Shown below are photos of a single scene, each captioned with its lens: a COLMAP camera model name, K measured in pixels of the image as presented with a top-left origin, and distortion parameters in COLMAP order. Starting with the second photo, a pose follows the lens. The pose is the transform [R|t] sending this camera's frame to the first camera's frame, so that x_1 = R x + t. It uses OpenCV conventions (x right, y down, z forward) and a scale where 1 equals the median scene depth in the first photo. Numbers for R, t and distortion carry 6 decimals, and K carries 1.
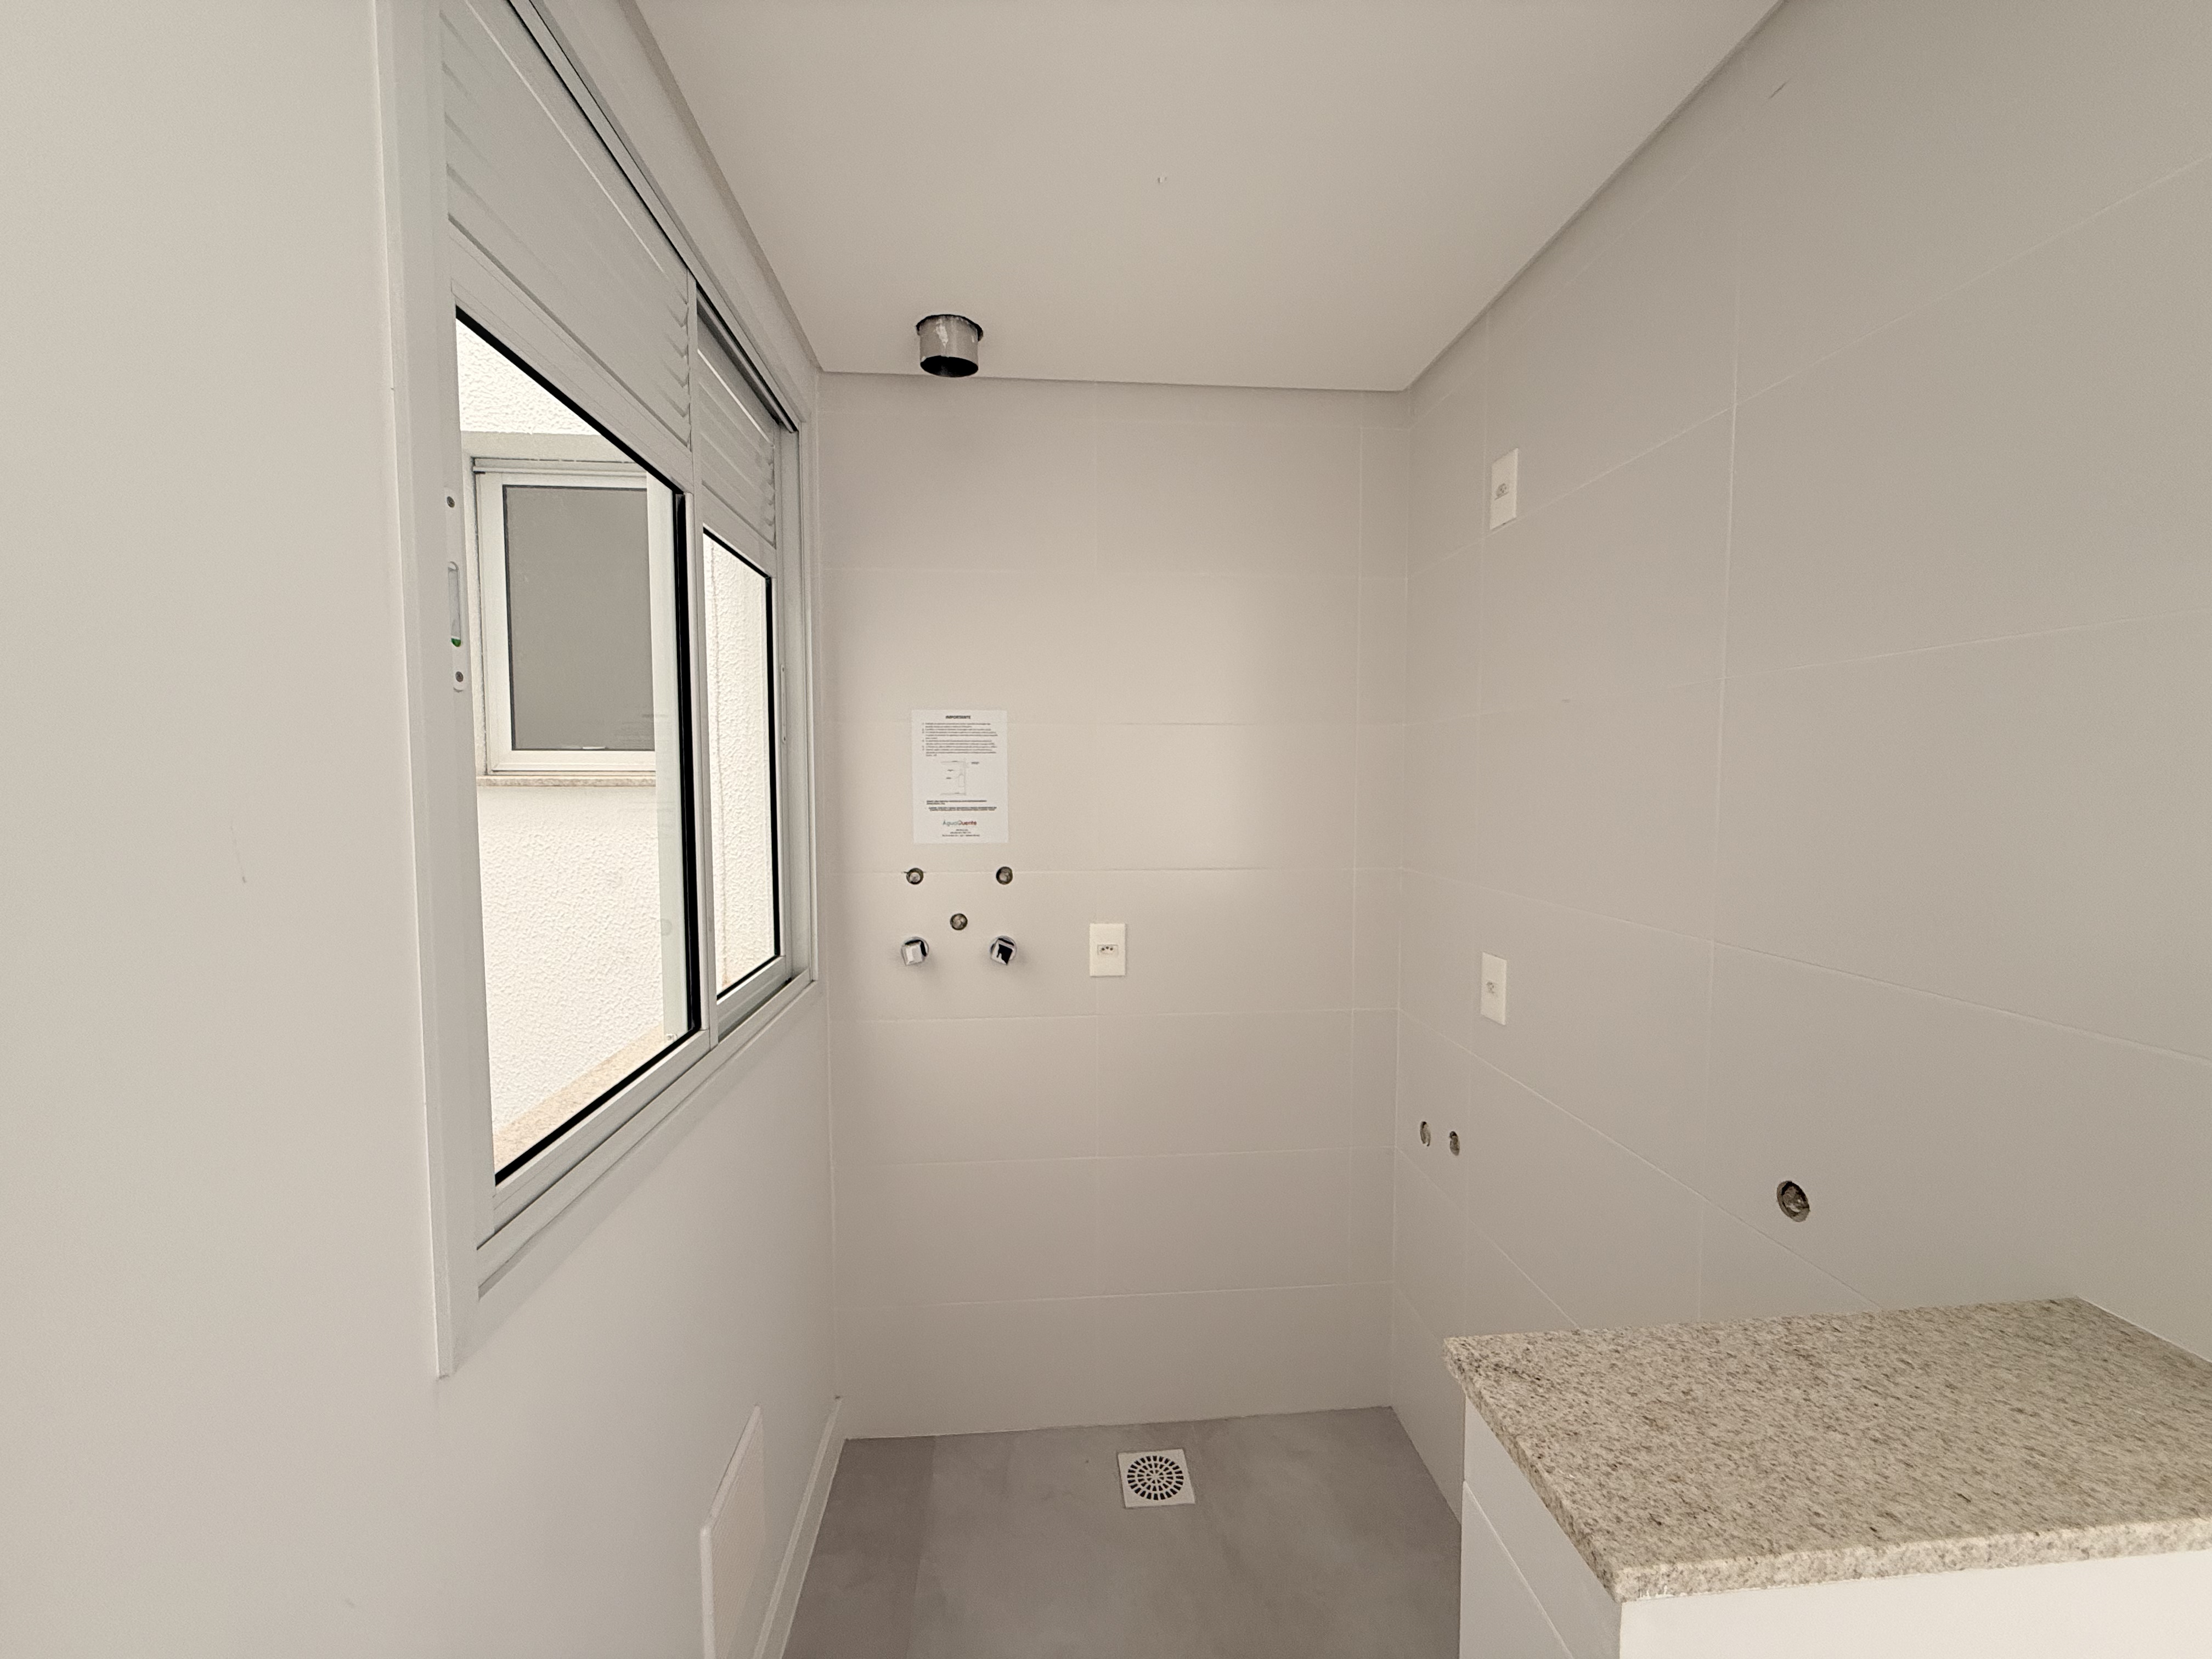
lens RADIAL K [[883.7, 0, 1100.3], [0, 883.7, 831.7], [0, 0, 1]] dist [0.000045, -0.000191]
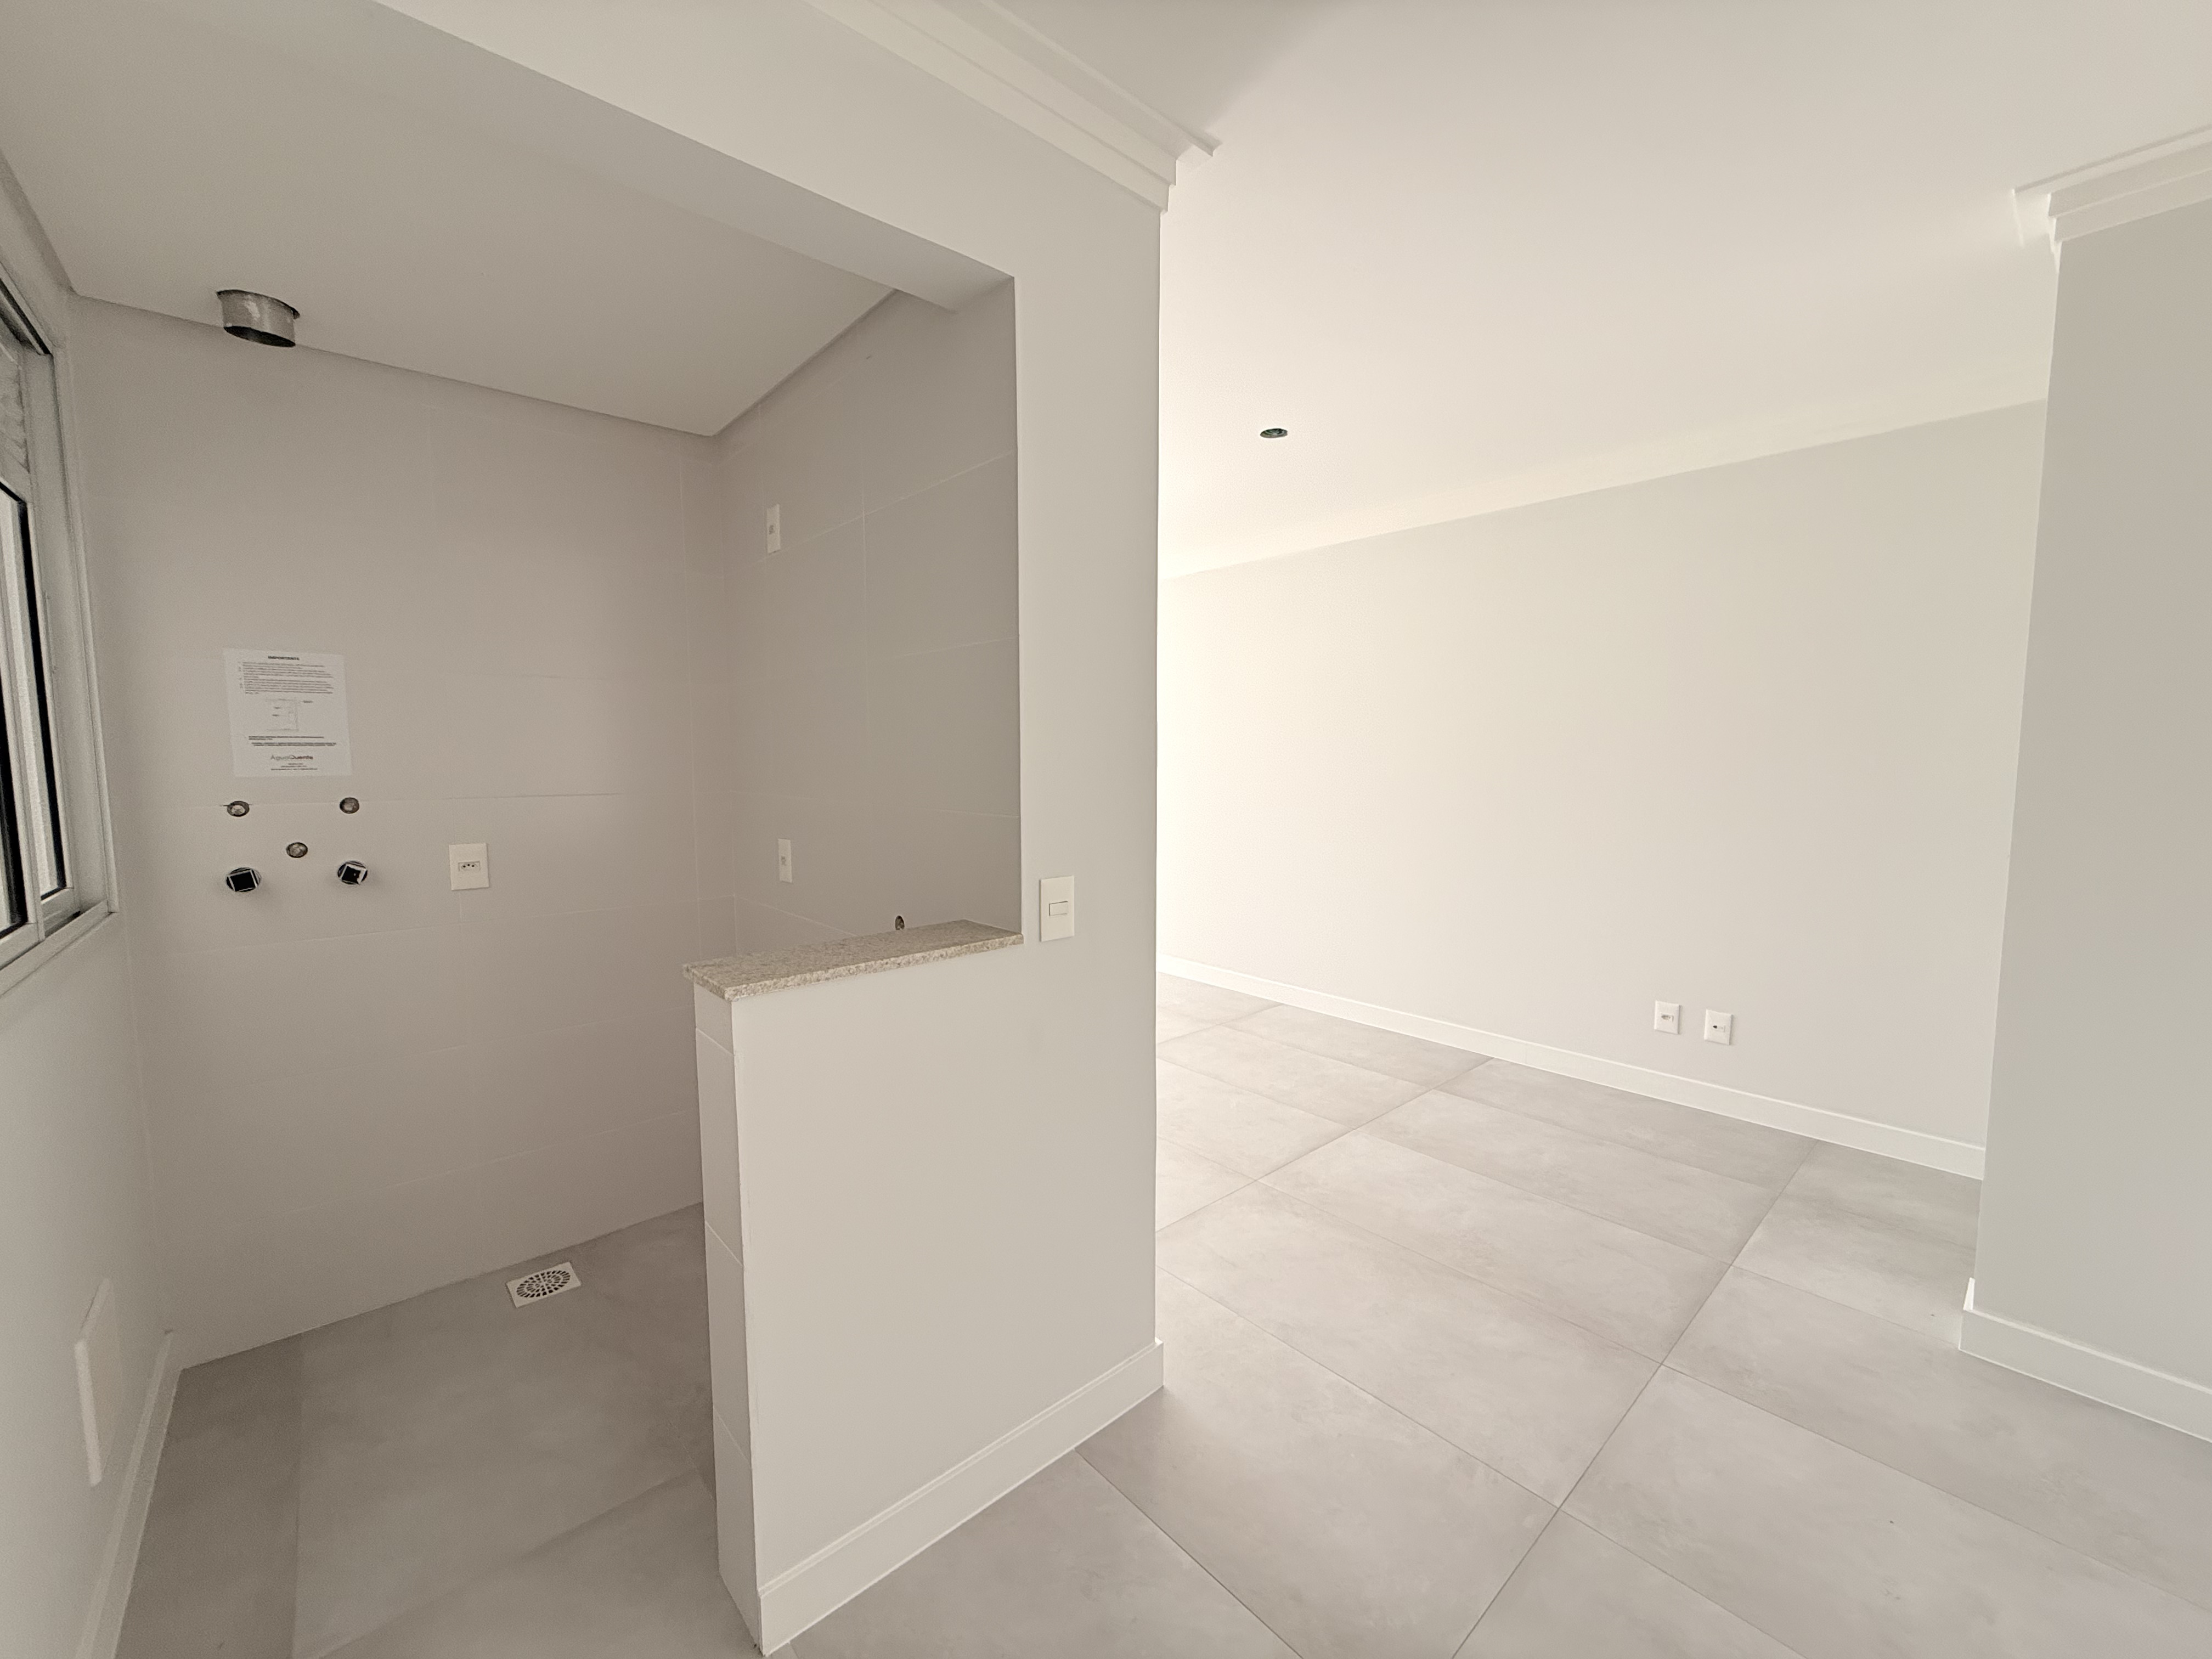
lens RADIAL K [[883.7, 0, 1100.3], [0, 883.7, 831.7], [0, 0, 1]] dist [0.000045, -0.000191]
pose [[0.800525, -0.052375, 0.597006, -0.019366], [0.035610, 0.998571, 0.039854, 0.073138], [-0.598240, -0.010645, 0.801246, -0.451374]]
